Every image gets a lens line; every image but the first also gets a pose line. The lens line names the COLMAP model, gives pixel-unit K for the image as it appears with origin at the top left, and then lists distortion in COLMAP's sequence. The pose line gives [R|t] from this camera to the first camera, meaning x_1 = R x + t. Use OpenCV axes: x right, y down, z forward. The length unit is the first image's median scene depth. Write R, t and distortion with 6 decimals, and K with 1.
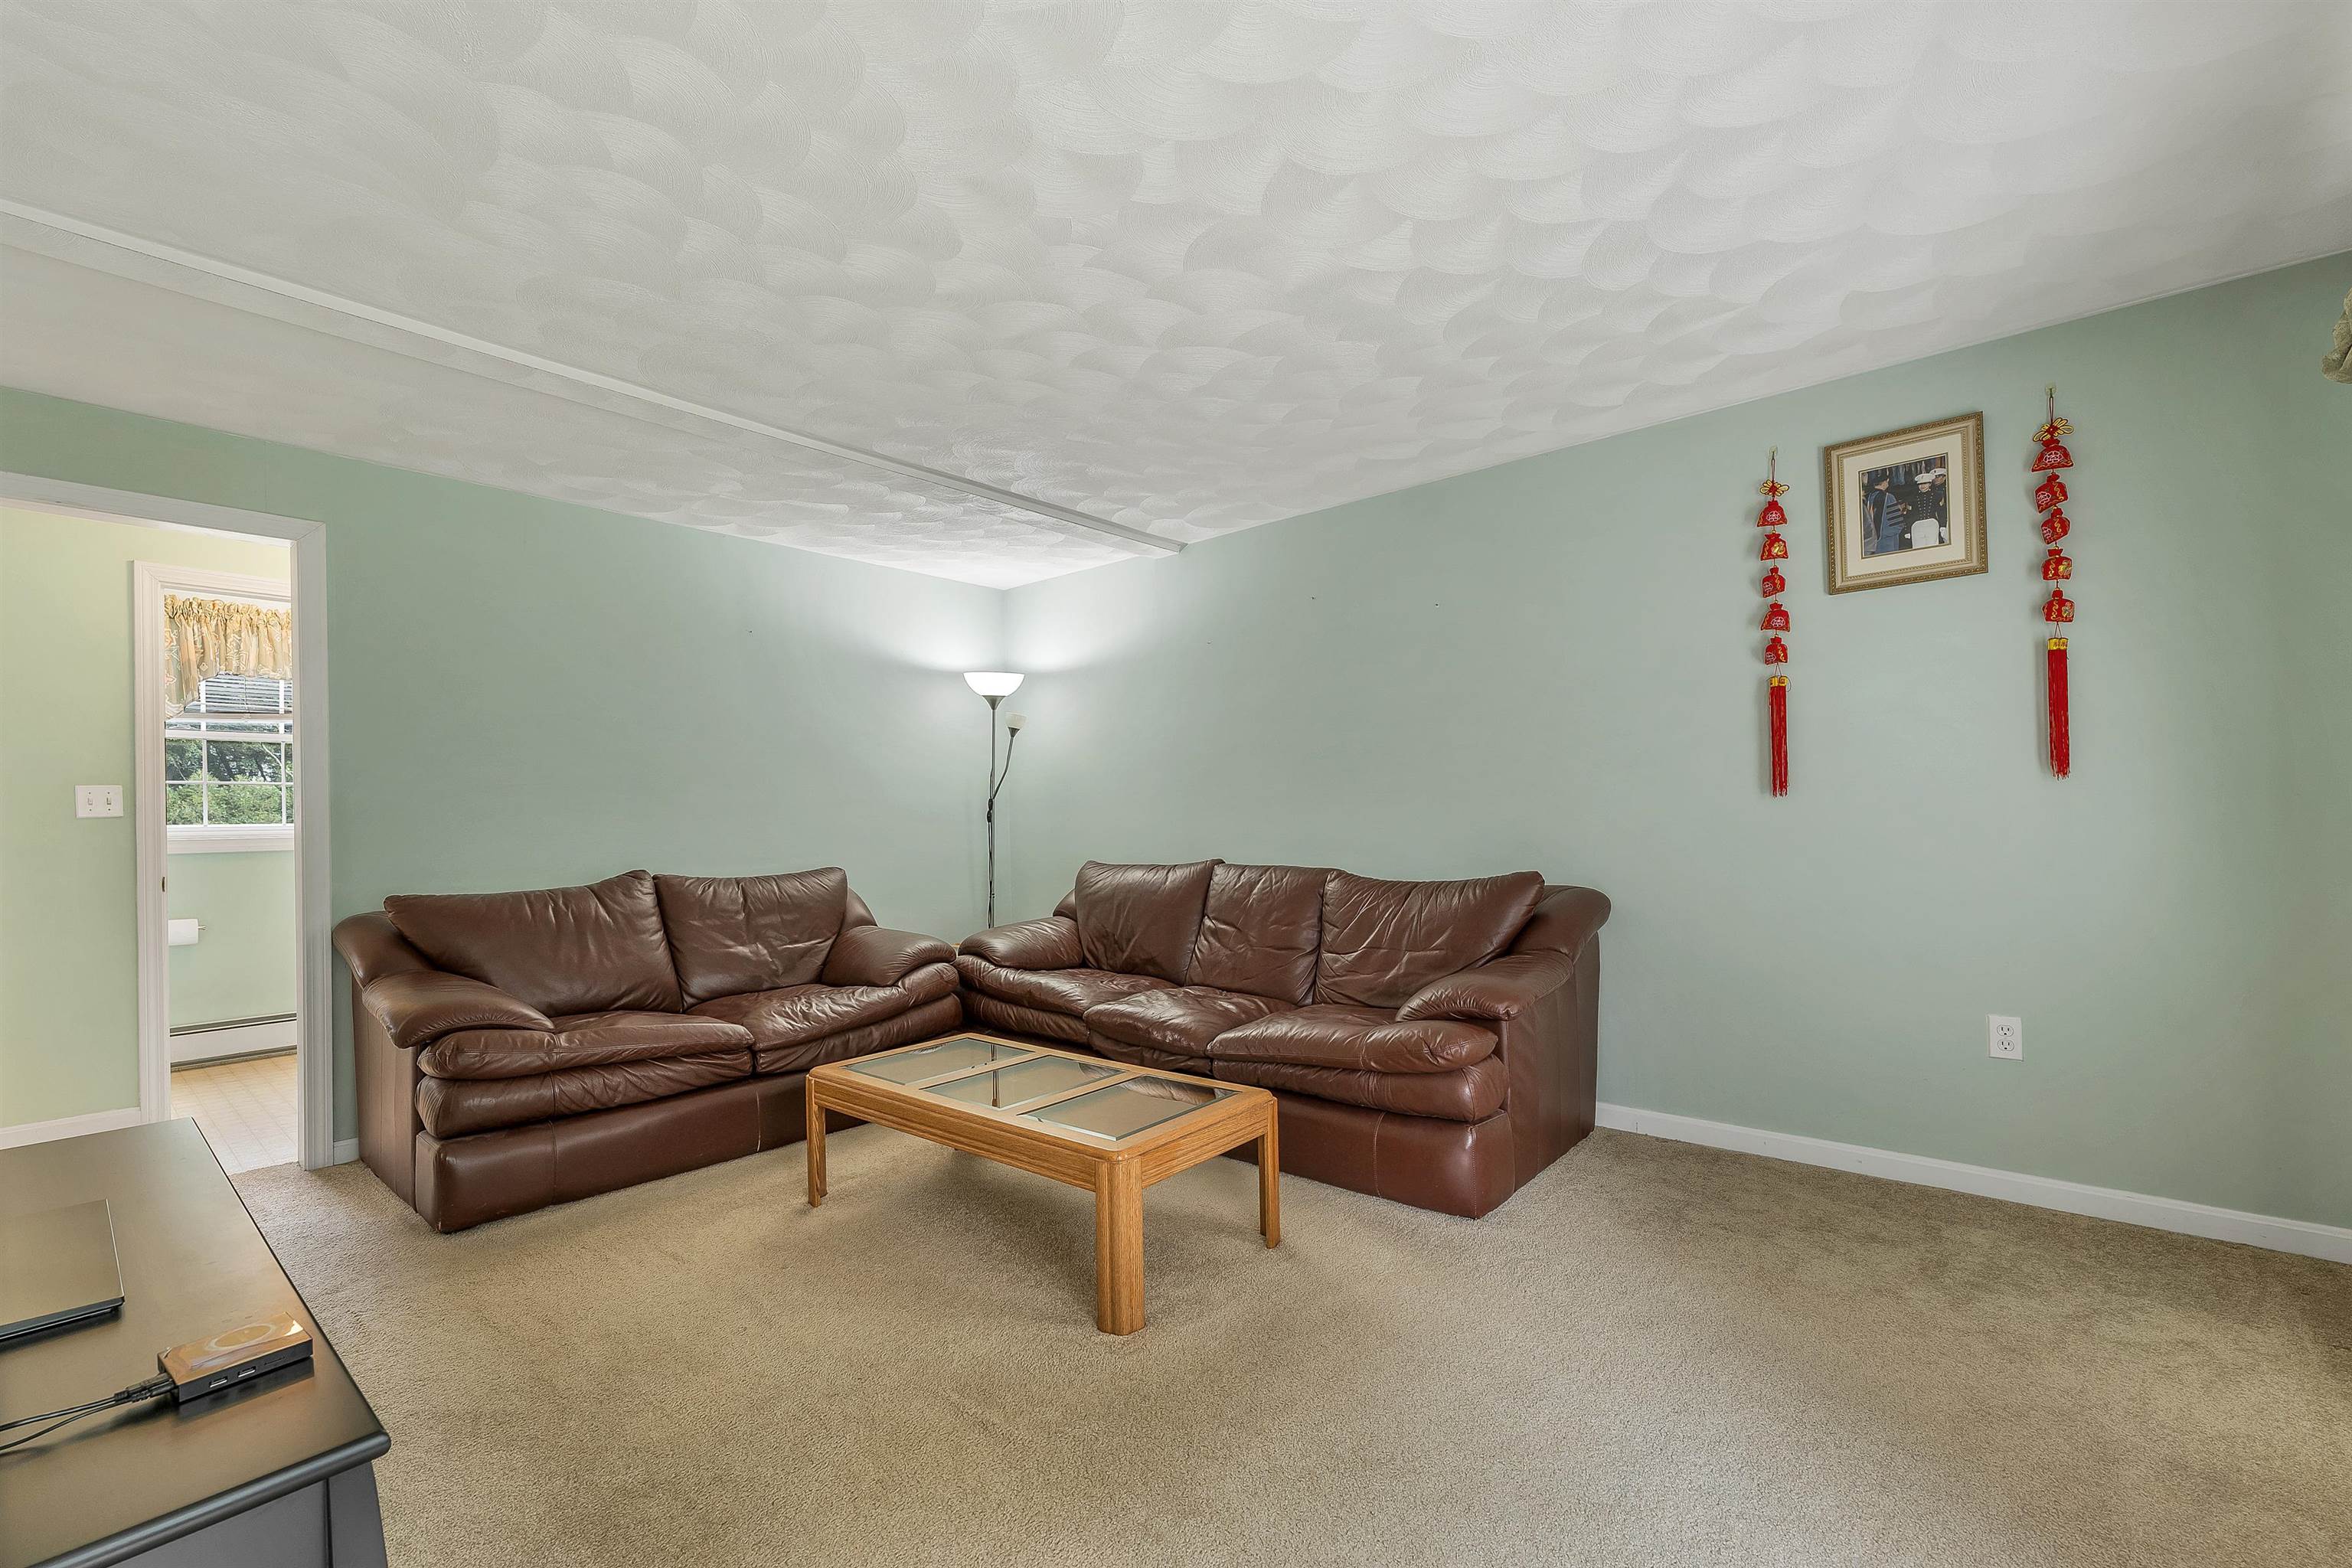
lens RADIAL K [[970.7, 0, 1183.5], [0, 970.7, 808.3], [0, 0, 1]] dist [0.002657, -0.000005]
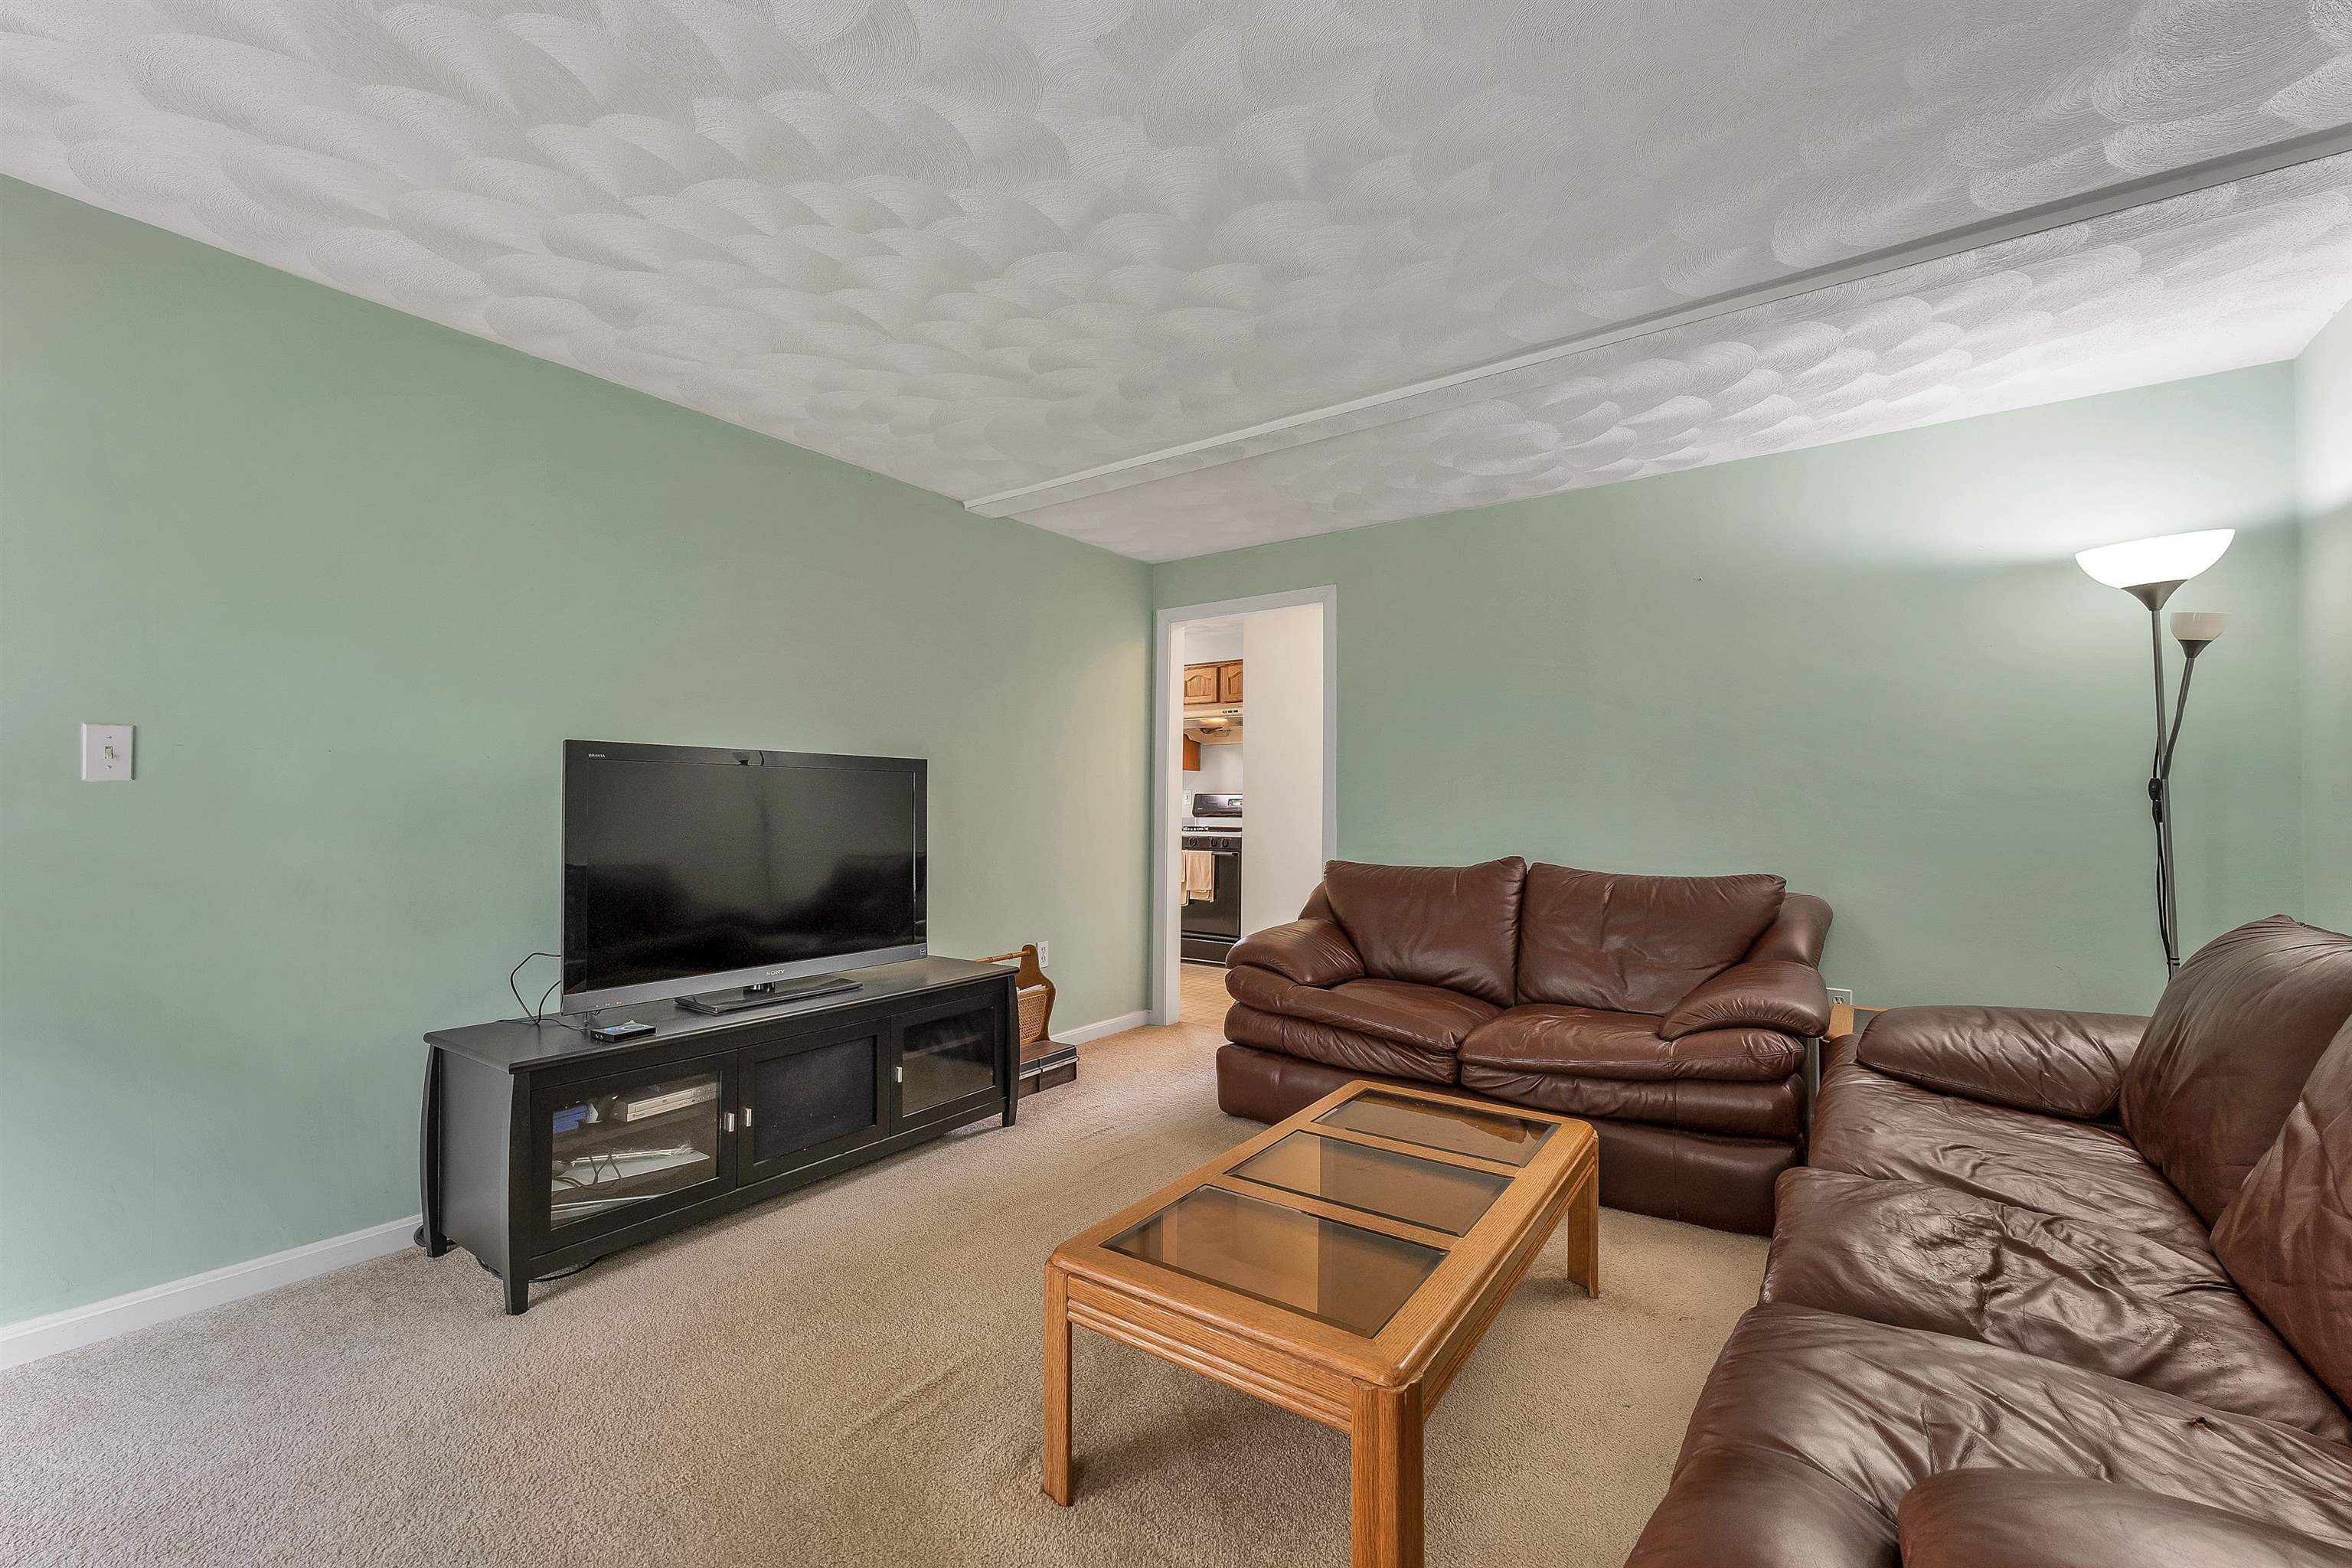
lens RADIAL K [[970.7, 0, 1171.0], [0, 970.7, 783.0], [0, 0, 1]] dist [0.002657, -0.000005]
pose [[0.087744, -0.007152, -0.996117, 0.390216], [-0.000916, 0.999973, -0.007260, -0.003943], [0.996143, 0.001549, 0.087735, 0.565696]]
